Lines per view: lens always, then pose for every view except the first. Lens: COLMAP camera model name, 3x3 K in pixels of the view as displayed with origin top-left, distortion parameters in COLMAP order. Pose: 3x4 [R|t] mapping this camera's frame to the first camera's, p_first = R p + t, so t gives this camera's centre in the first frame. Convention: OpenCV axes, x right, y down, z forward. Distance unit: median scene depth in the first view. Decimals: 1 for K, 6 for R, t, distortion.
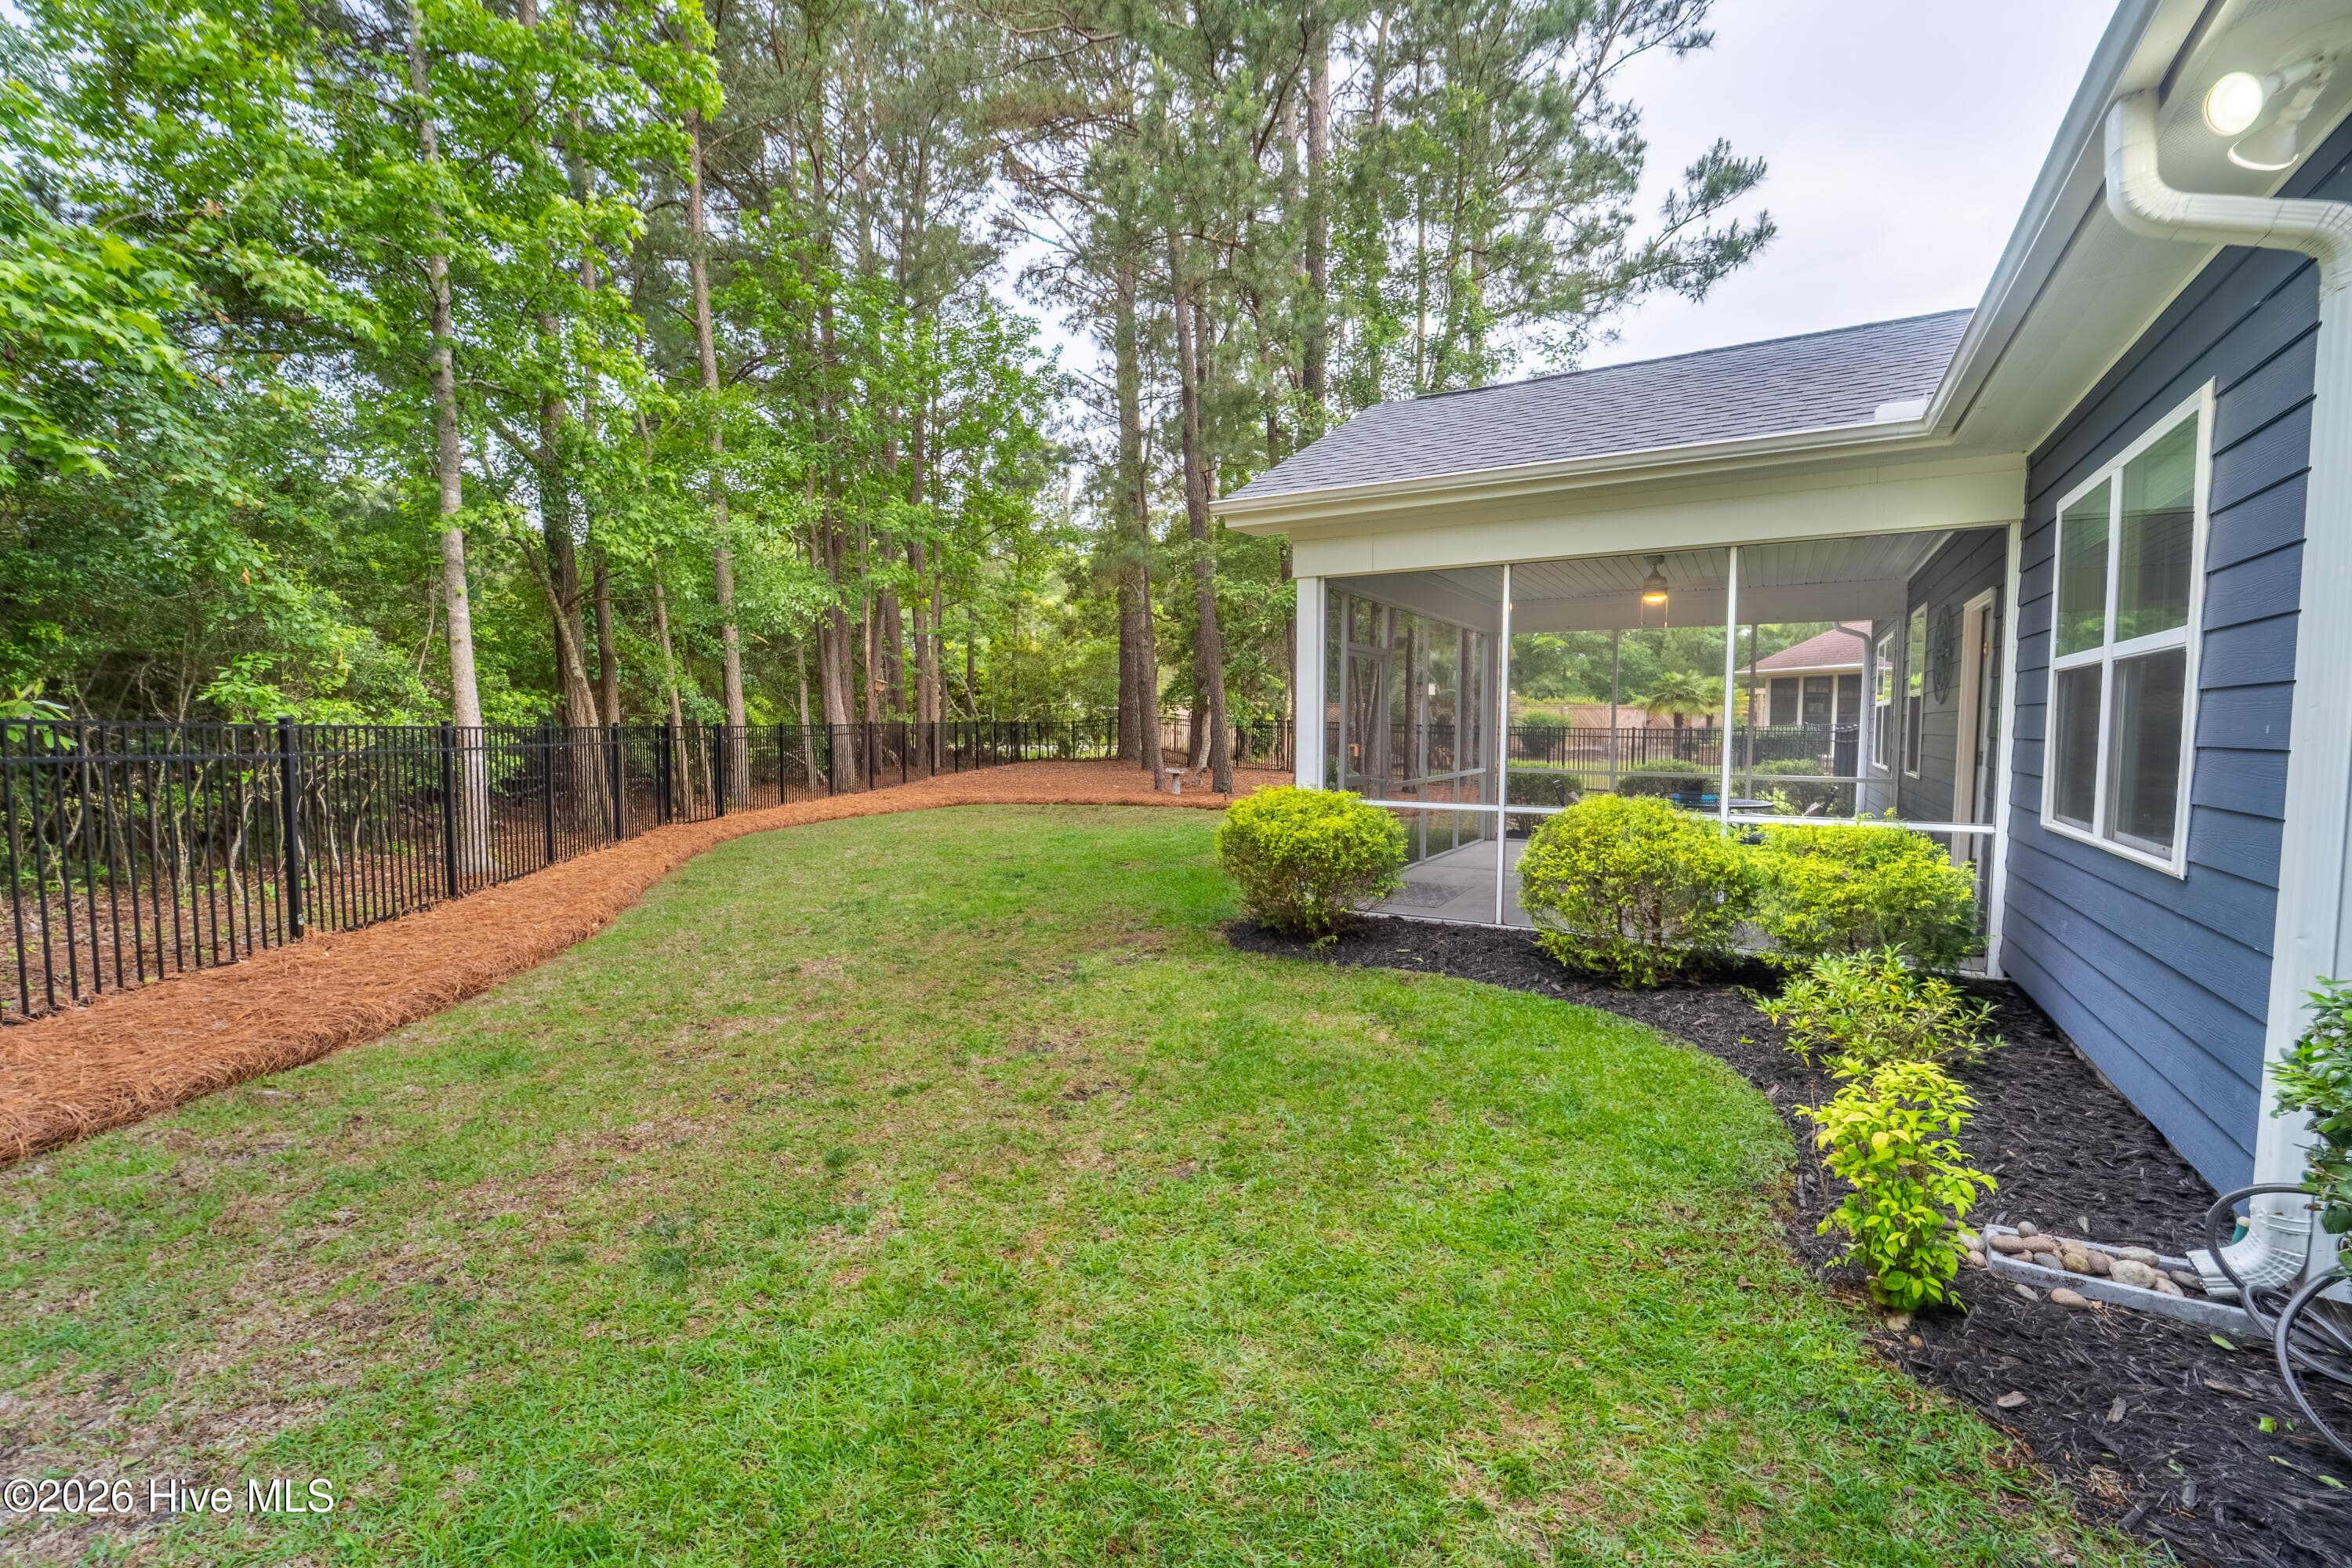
lens RADIAL K [[988.4, 0, 1176.0], [0, 988.4, 784.0], [0, 0, 1]] dist [-0.017142, 0.000302]
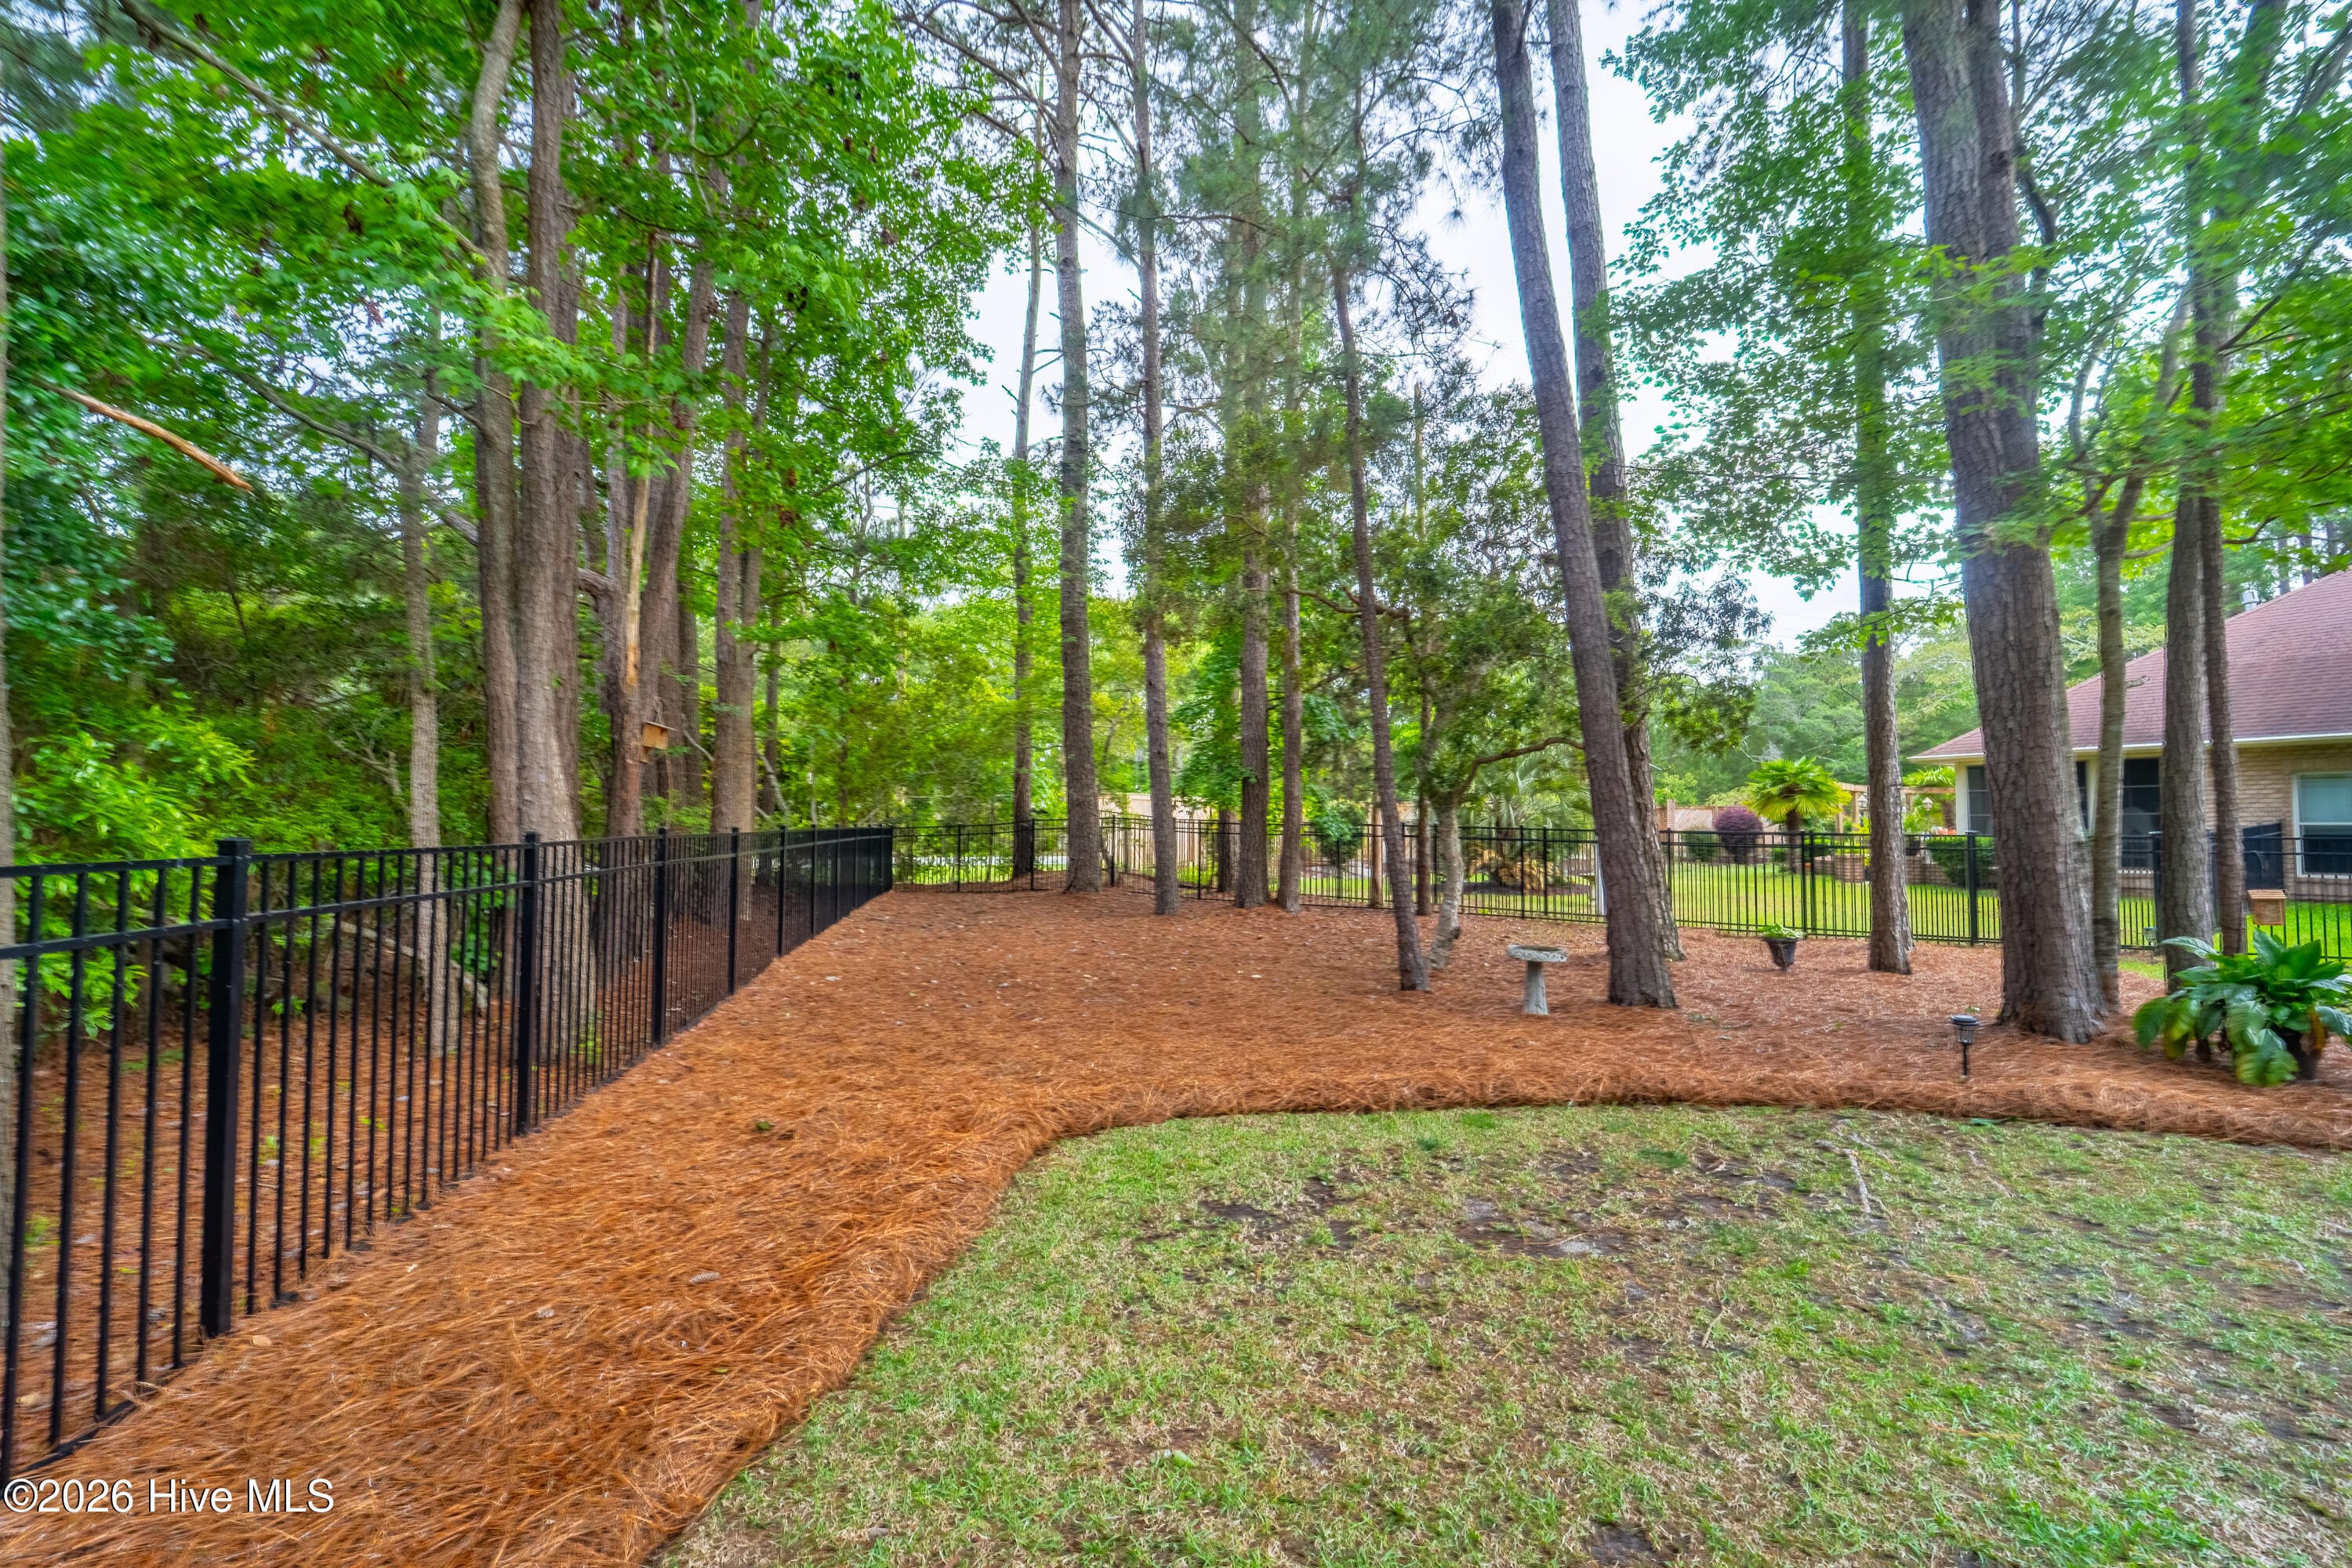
lens RADIAL K [[988.4, 0, 1176.0], [0, 988.4, 784.0], [0, 0, 1]] dist [-0.017142, 0.000302]
pose [[0.959510, 0.008679, 0.281542, -0.227267], [0.016034, 0.996222, -0.085355, -0.046627], [-0.281219, 0.086413, 0.955745, 0.614572]]
